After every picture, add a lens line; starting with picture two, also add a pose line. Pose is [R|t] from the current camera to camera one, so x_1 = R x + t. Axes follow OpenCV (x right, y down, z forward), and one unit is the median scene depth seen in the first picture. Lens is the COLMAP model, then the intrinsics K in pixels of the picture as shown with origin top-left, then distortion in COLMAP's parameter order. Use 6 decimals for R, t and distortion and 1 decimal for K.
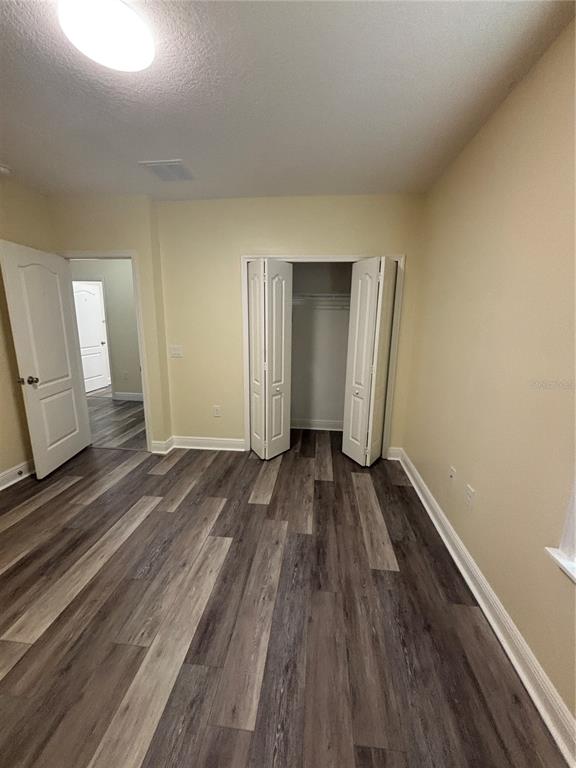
lens RADIAL K [[308.3, 0, 288.0], [0, 308.3, 384.0], [0, 0, 1]] dist [0.002393, 0.000184]
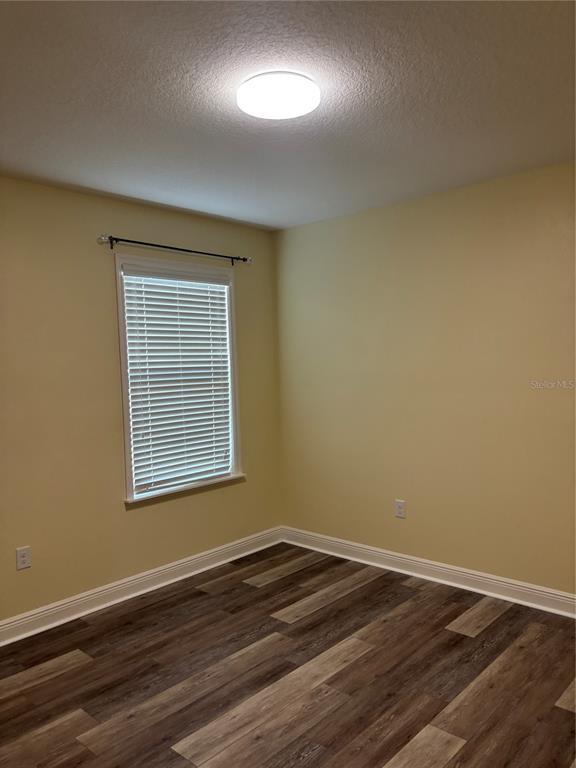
lens RADIAL K [[573.9, 0, 288.0], [0, 573.9, 384.0], [0, 0, 1]] dist [-0.001537, -0.001265]
pose [[-0.800643, -0.009751, 0.599062, -1.252615], [0.143056, 0.967837, 0.206947, -0.452880], [-0.581812, 0.251391, -0.773497, 1.923937]]
